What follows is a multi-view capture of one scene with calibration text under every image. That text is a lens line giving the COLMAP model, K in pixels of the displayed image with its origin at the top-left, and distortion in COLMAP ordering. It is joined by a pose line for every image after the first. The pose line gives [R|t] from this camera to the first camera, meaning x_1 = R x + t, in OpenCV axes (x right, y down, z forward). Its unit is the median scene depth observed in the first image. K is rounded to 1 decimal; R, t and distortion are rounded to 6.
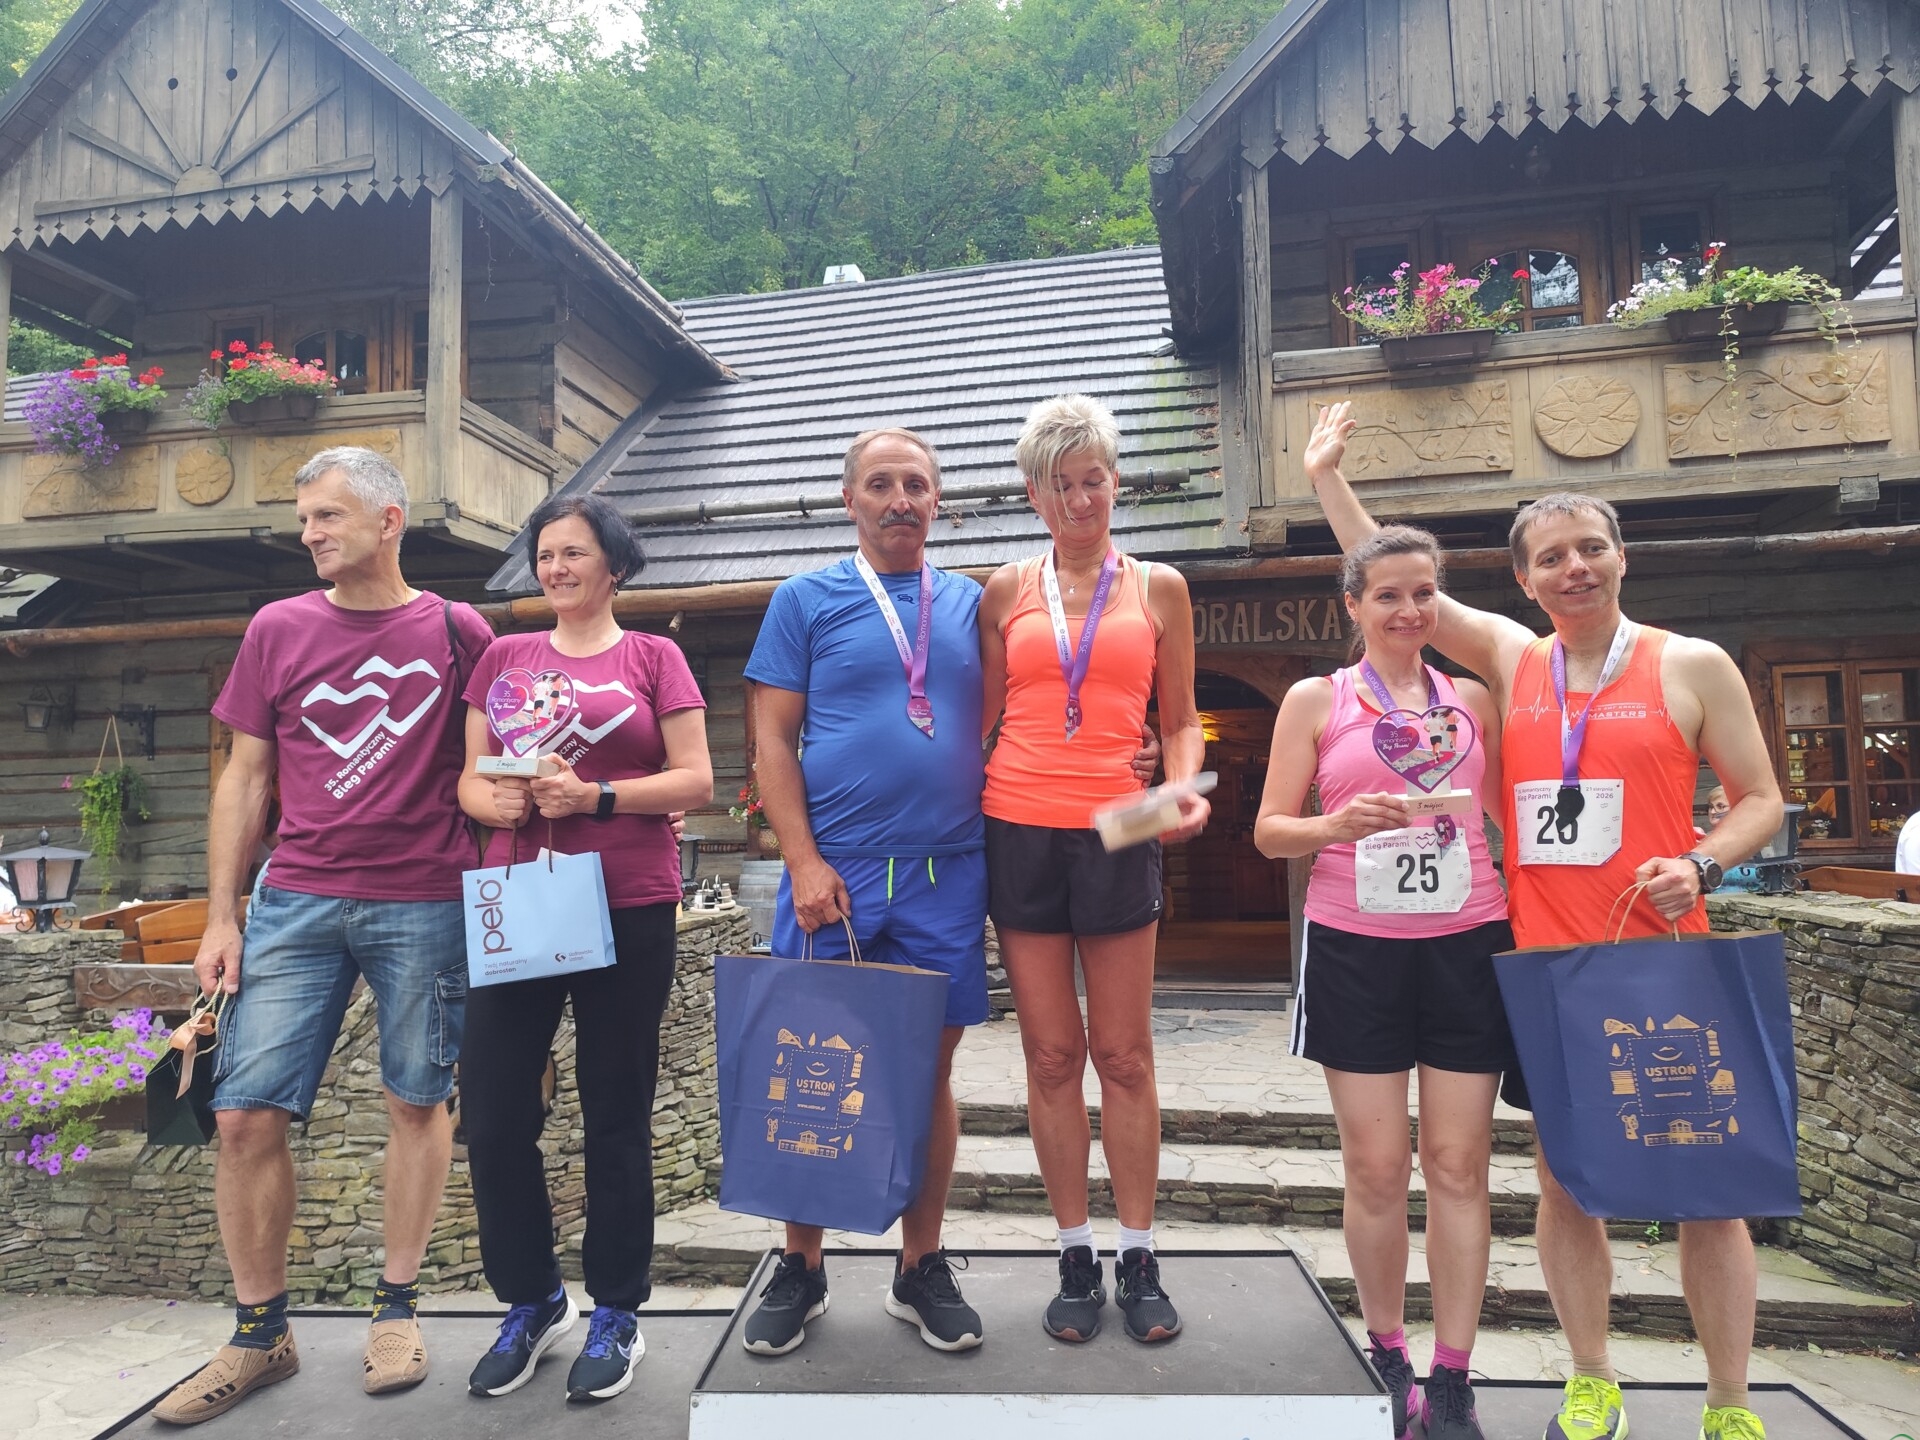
lens RADIAL K [[1321.9, 0, 962.0], [0, 1321.9, 744.9], [0, 0, 1]] dist [0.034367, -0.038653]
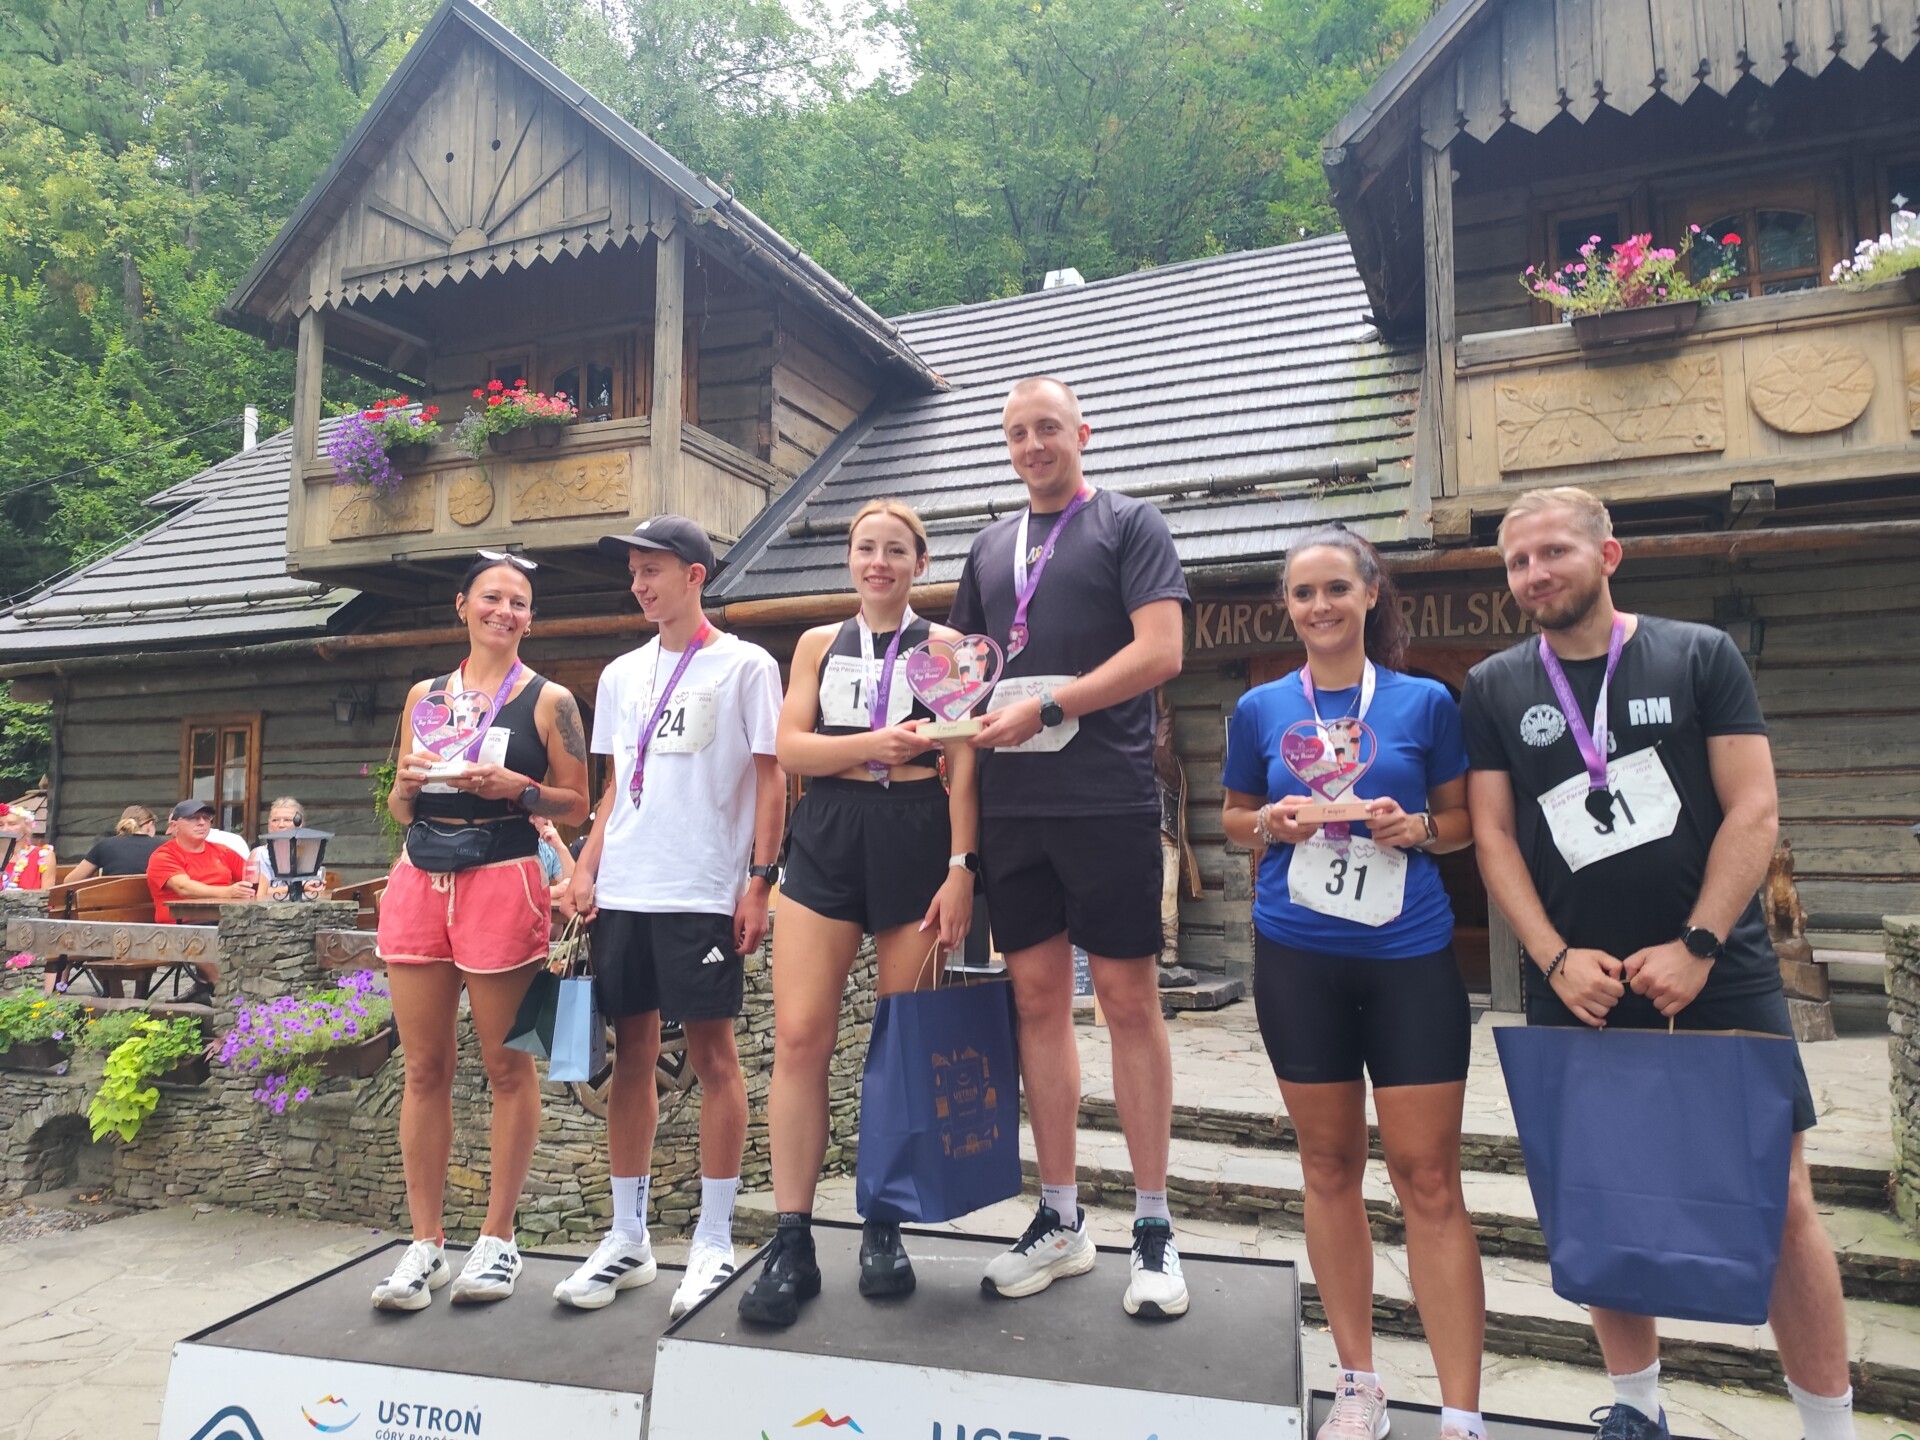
lens RADIAL K [[1321.9, 0, 955.1], [0, 1321.9, 698.3], [0, 0, 1]] dist [0.034367, -0.038653]
pose [[0.978093, -0.001574, -0.208163, 0.079043], [-0.004190, 0.999620, -0.027247, -0.005012], [0.208127, 0.027523, 0.977715, -0.014945]]
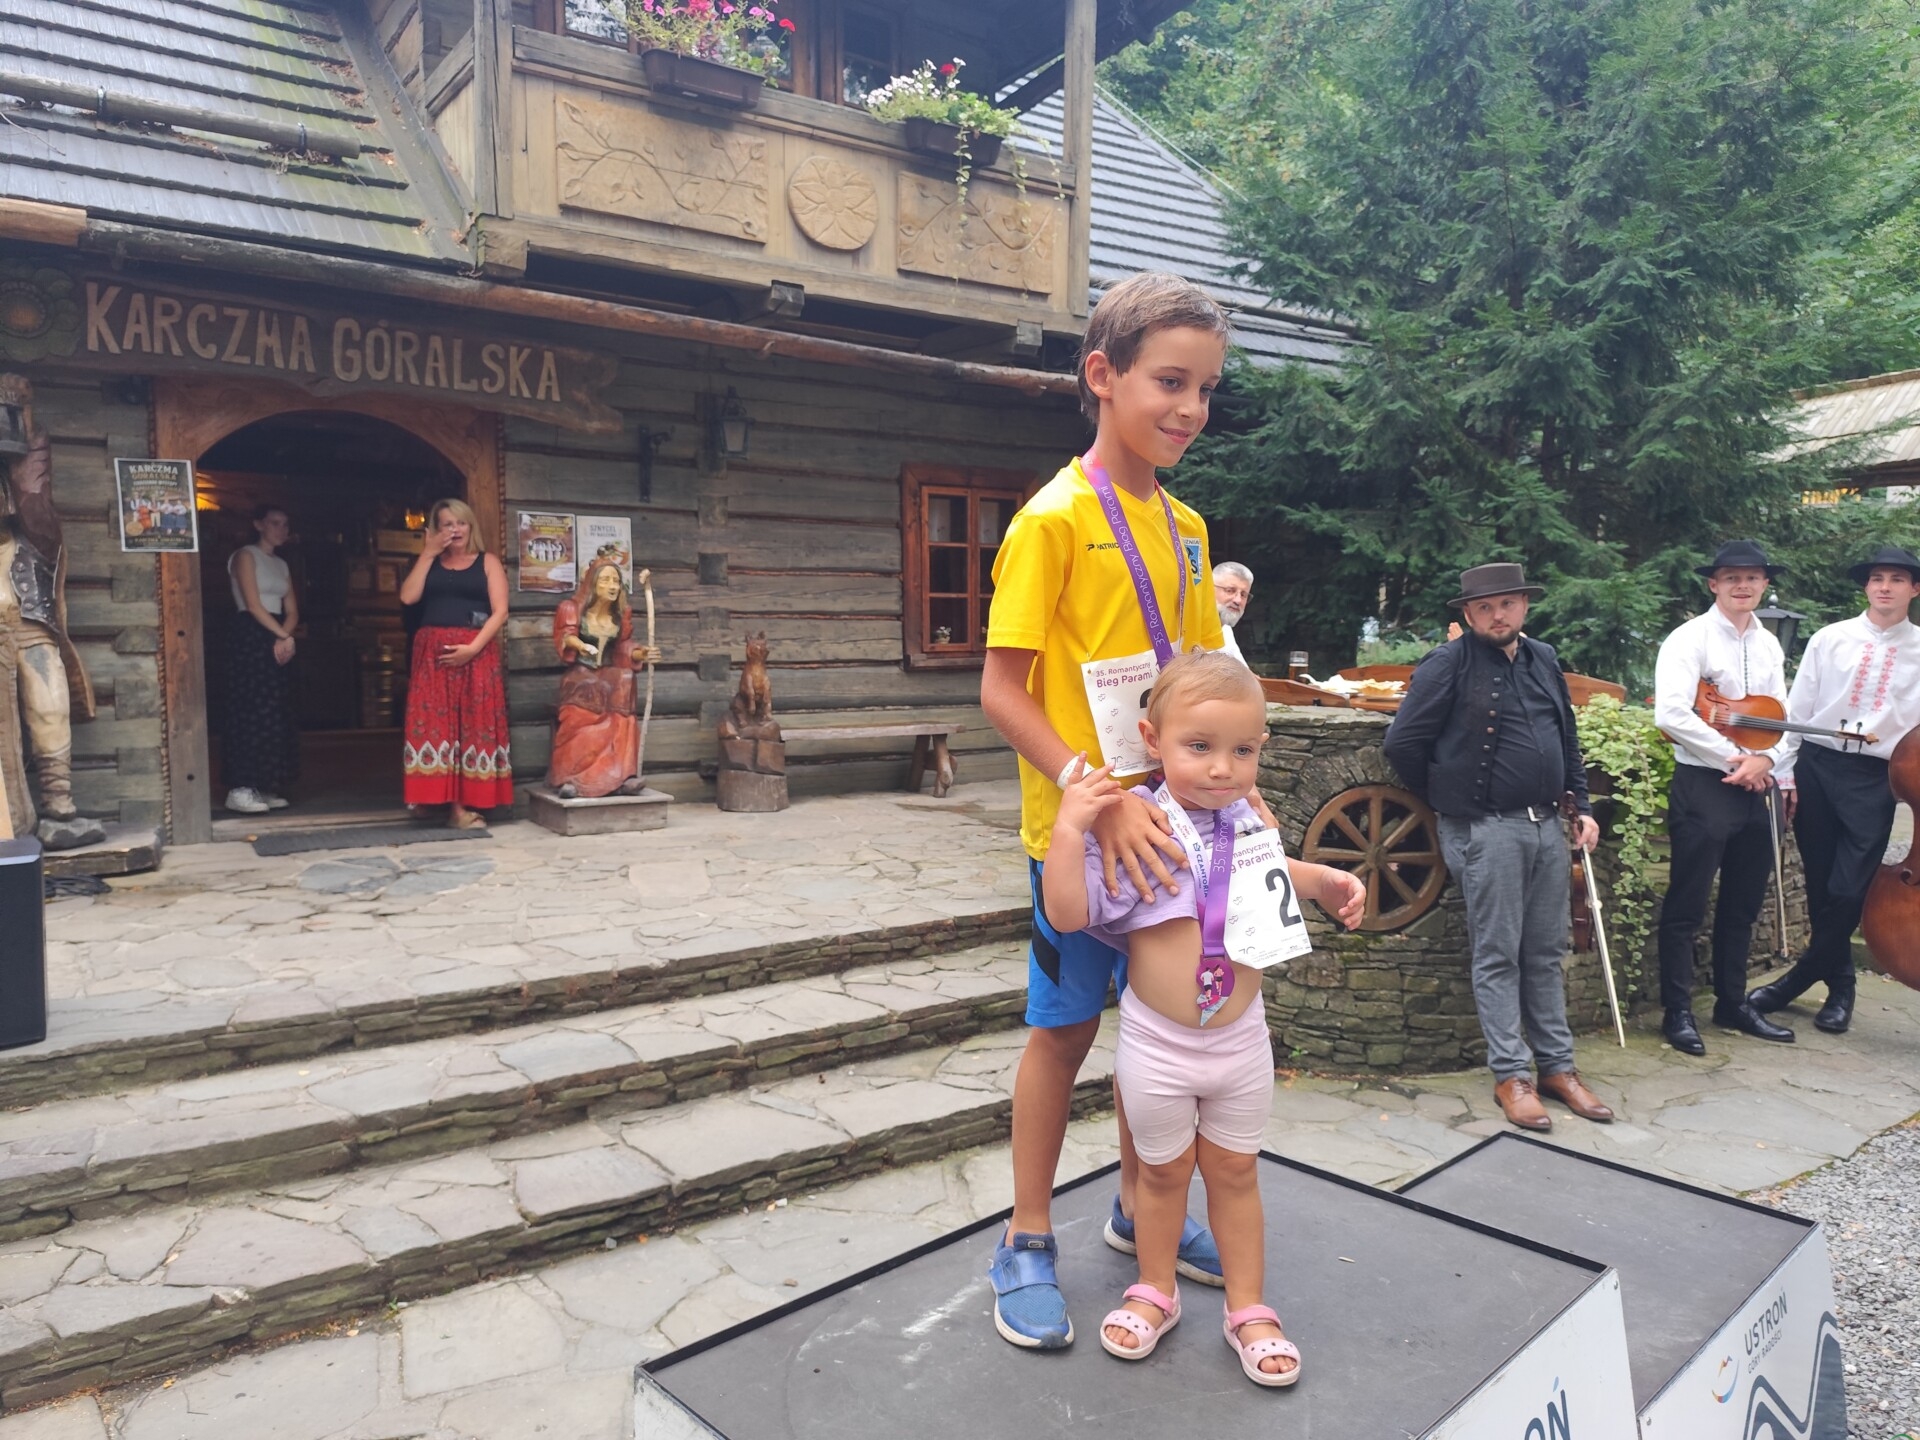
lens RADIAL K [[1321.9, 0, 984.9], [0, 1321.9, 730.2], [0, 0, 1]] dist [0.034367, -0.038653]
pose [[0.679427, -0.035412, 0.732888, -0.169630], [-0.066418, 0.991766, 0.109494, 0.018755], [-0.730731, -0.123070, 0.671481, 0.214759]]
